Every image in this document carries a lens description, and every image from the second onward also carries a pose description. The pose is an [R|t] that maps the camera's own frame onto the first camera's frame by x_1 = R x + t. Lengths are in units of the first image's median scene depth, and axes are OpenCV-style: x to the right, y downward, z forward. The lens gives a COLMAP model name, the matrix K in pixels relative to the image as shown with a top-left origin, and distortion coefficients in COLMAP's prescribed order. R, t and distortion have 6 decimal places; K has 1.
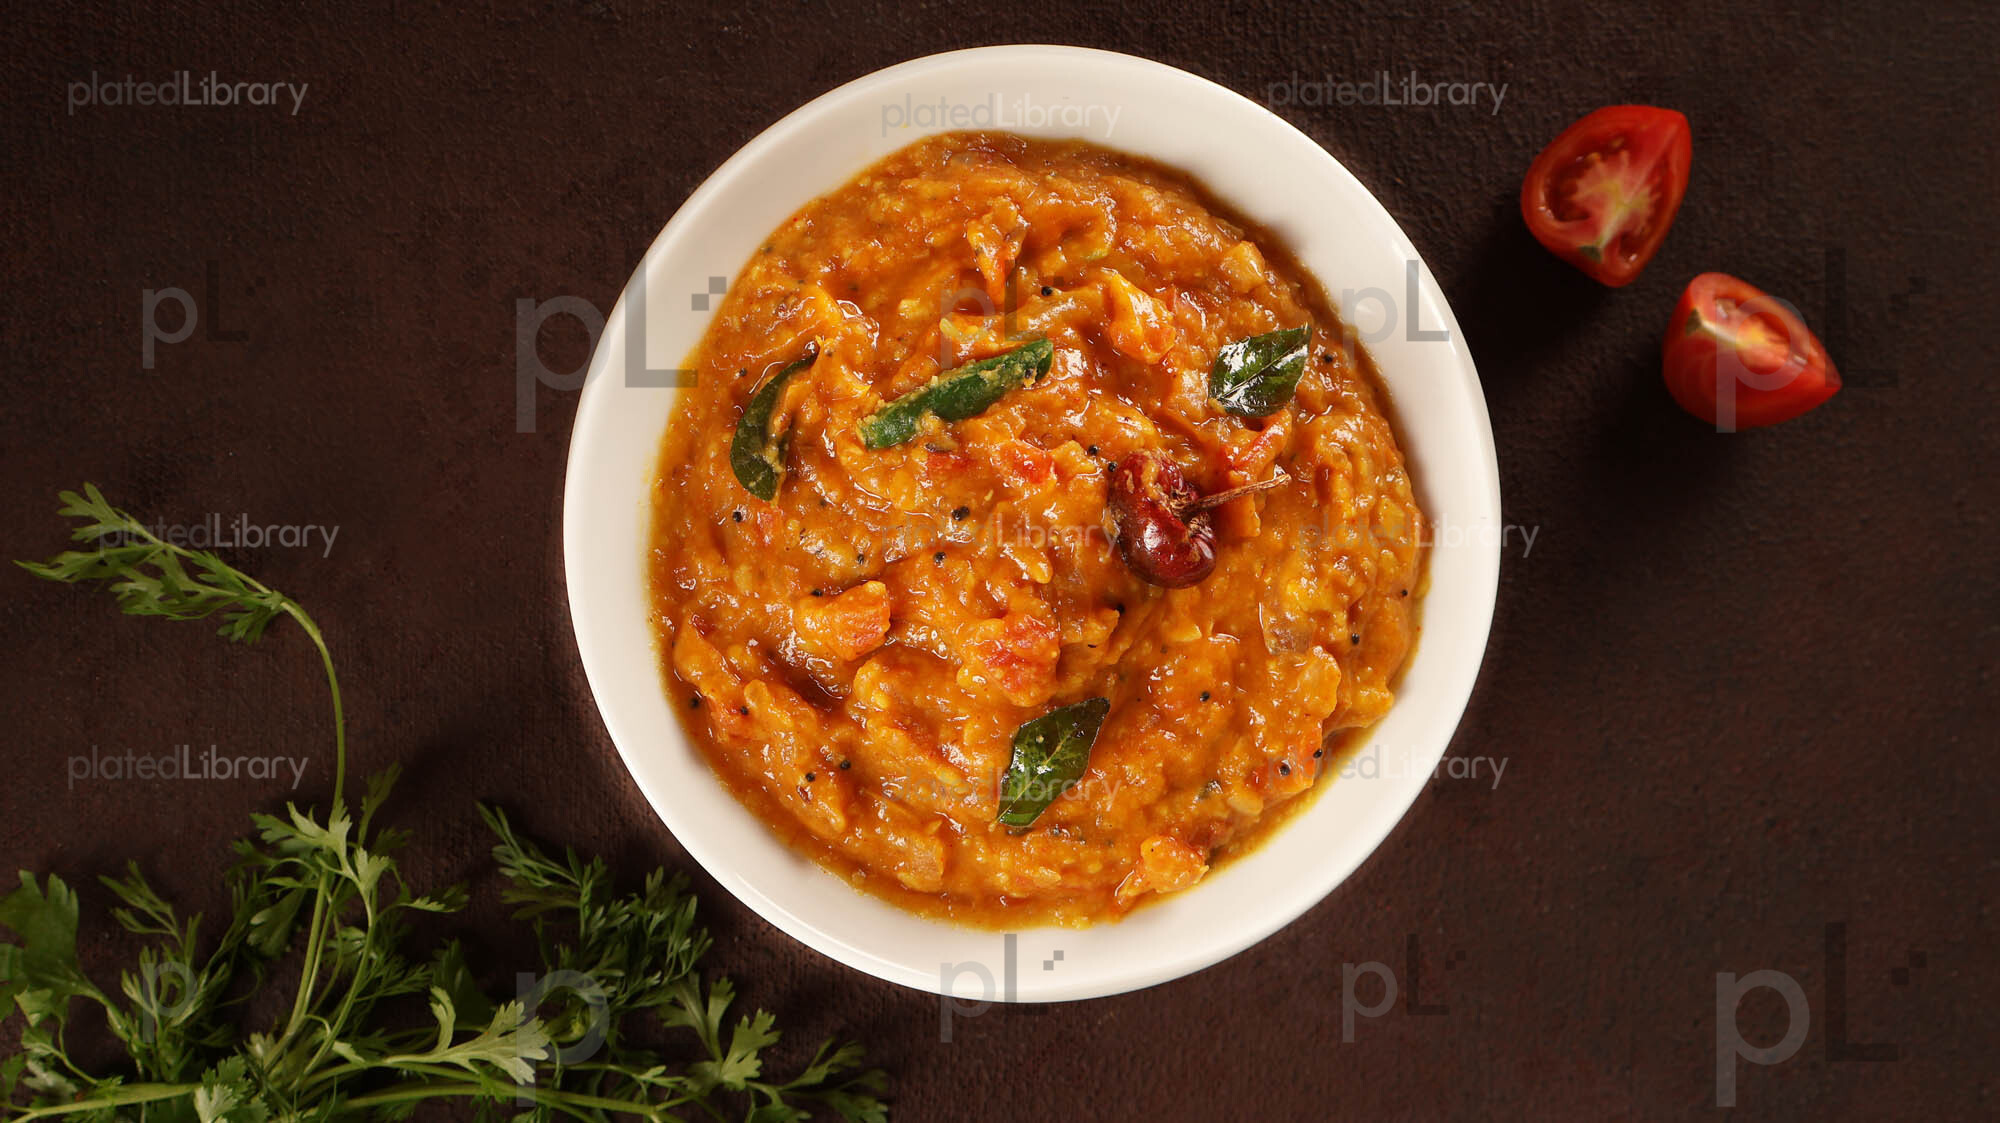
lens RADIAL K [[2487.6, 0, 1023.4], [0, 2487.6, 592.7], [0, 0, 1]] dist [-0.007325, 0.000000]
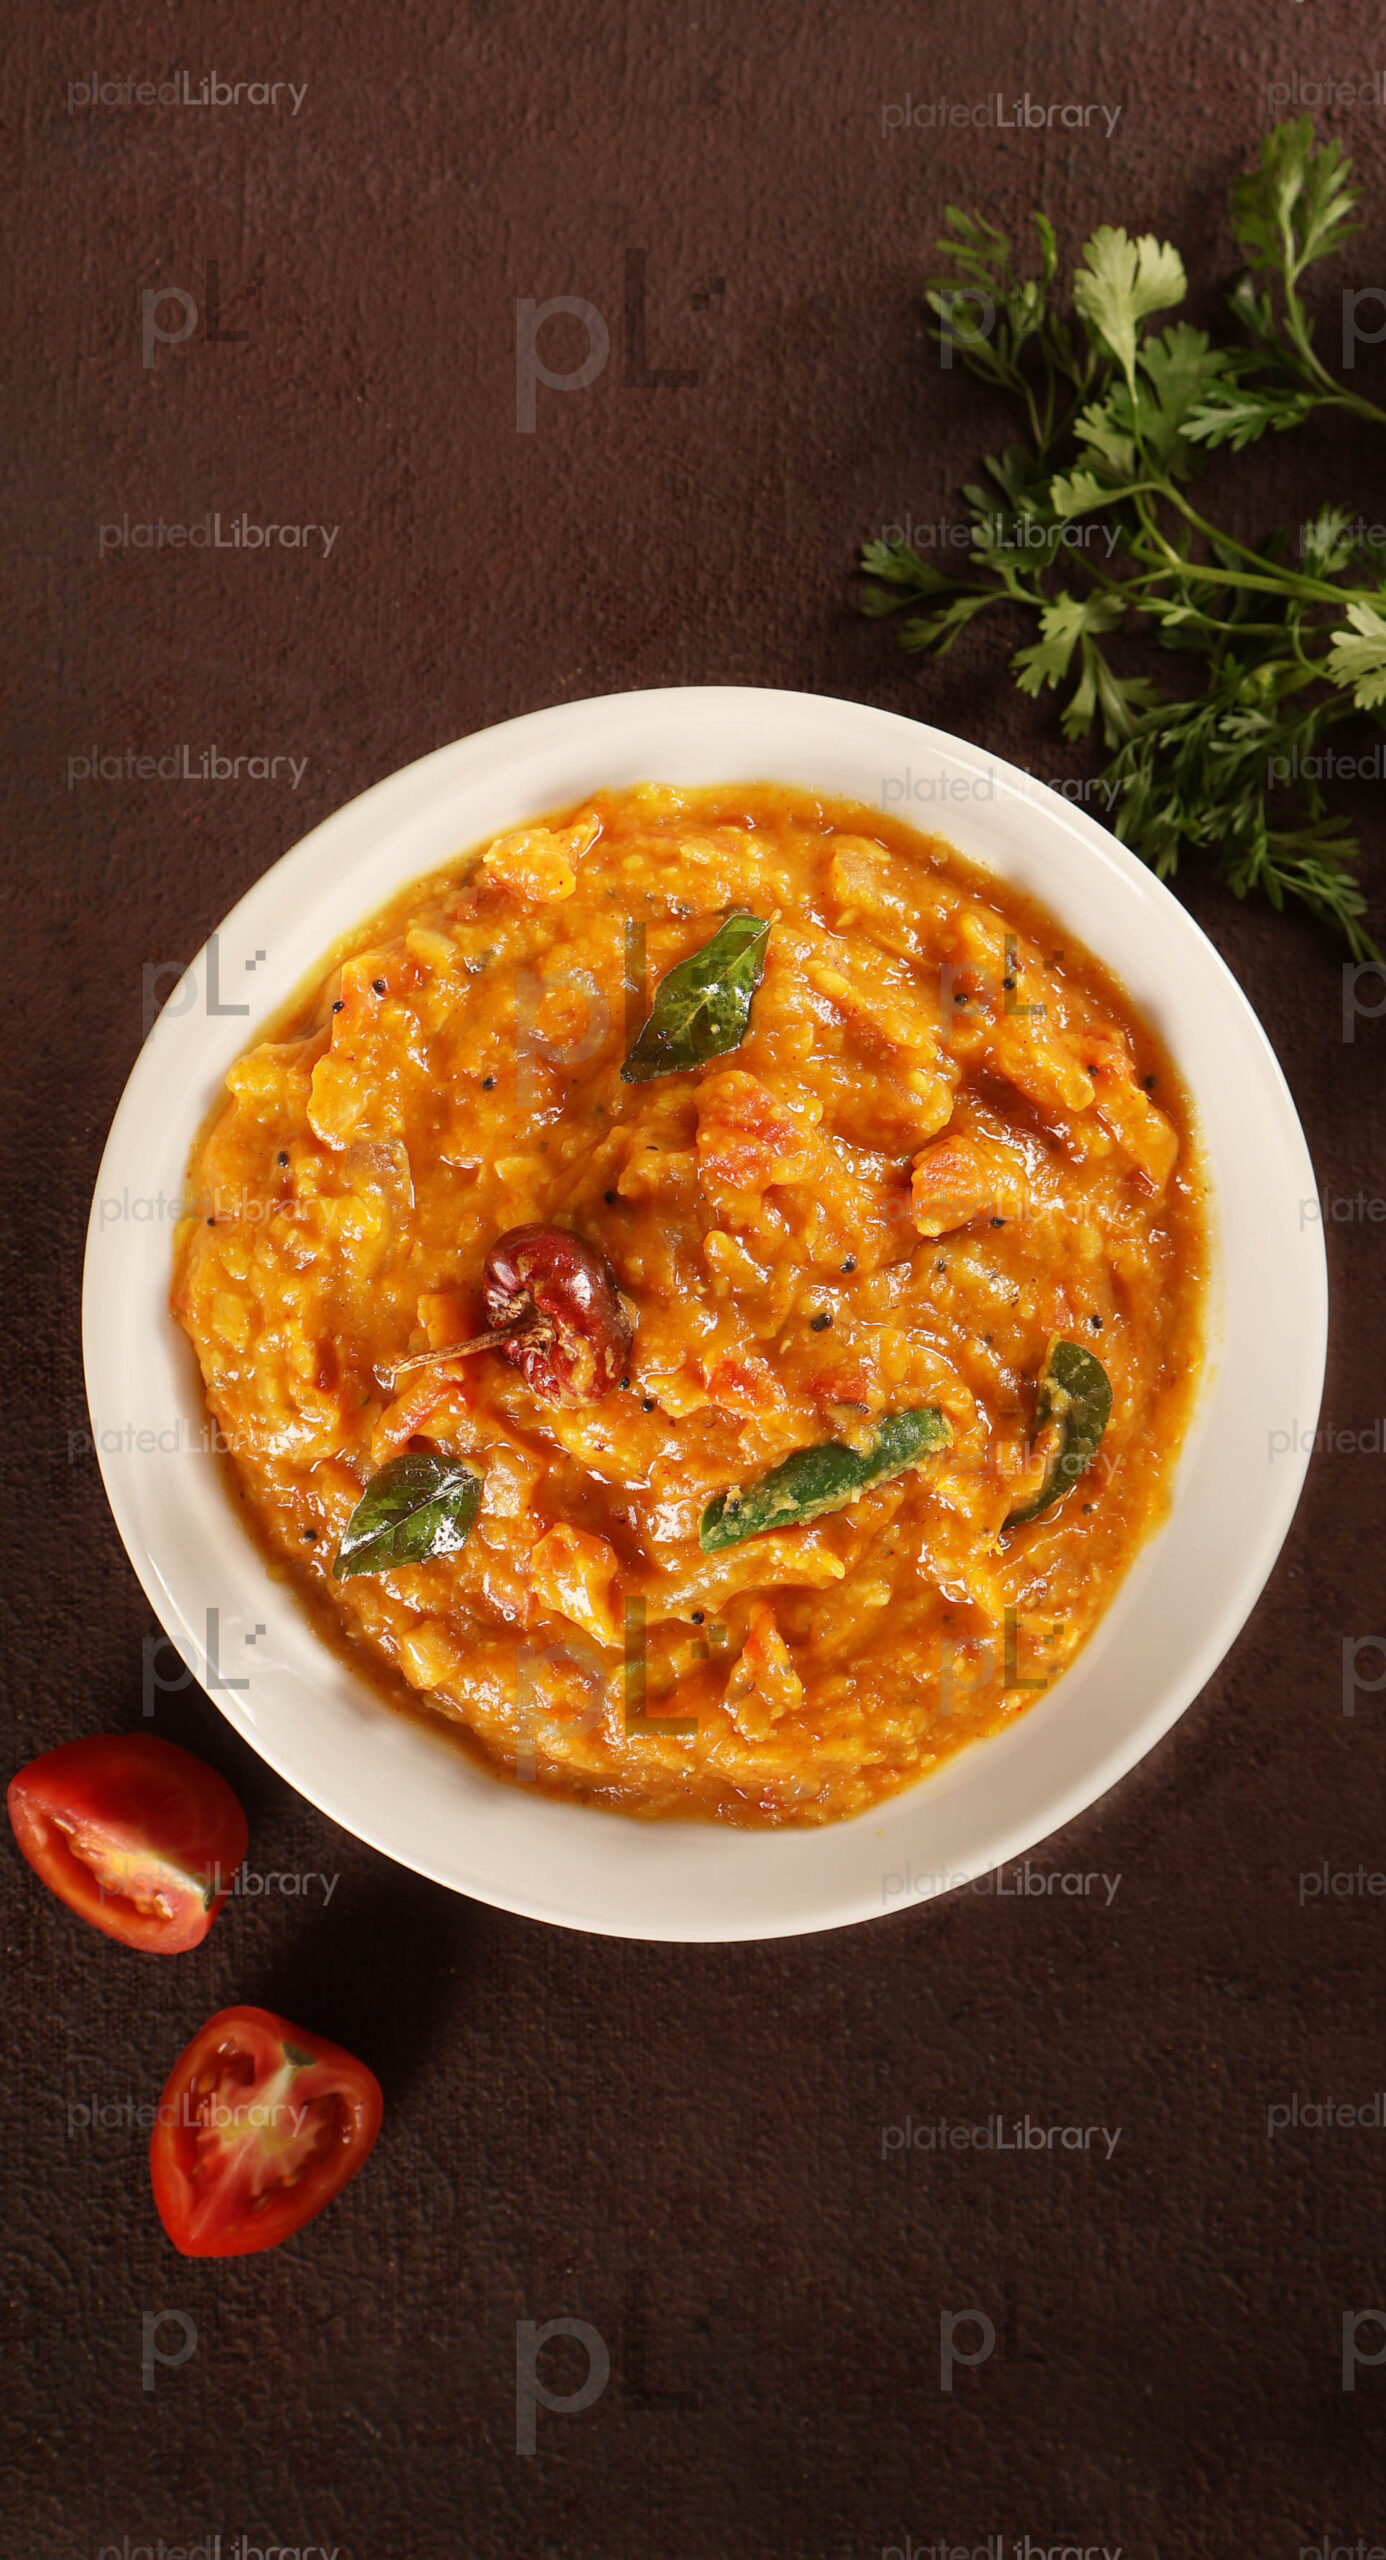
lens RADIAL K [[3318.2, 0, 717.0], [0, 3318.2, 1313.0], [0, 0, 1]] dist [0.017539, 0.000000]
pose [[-0.990891, -0.003374, -0.134622, 0.140925], [0.001674, -0.999917, 0.012736, -0.040770], [-0.134653, 0.012394, 0.990815, -0.008796]]
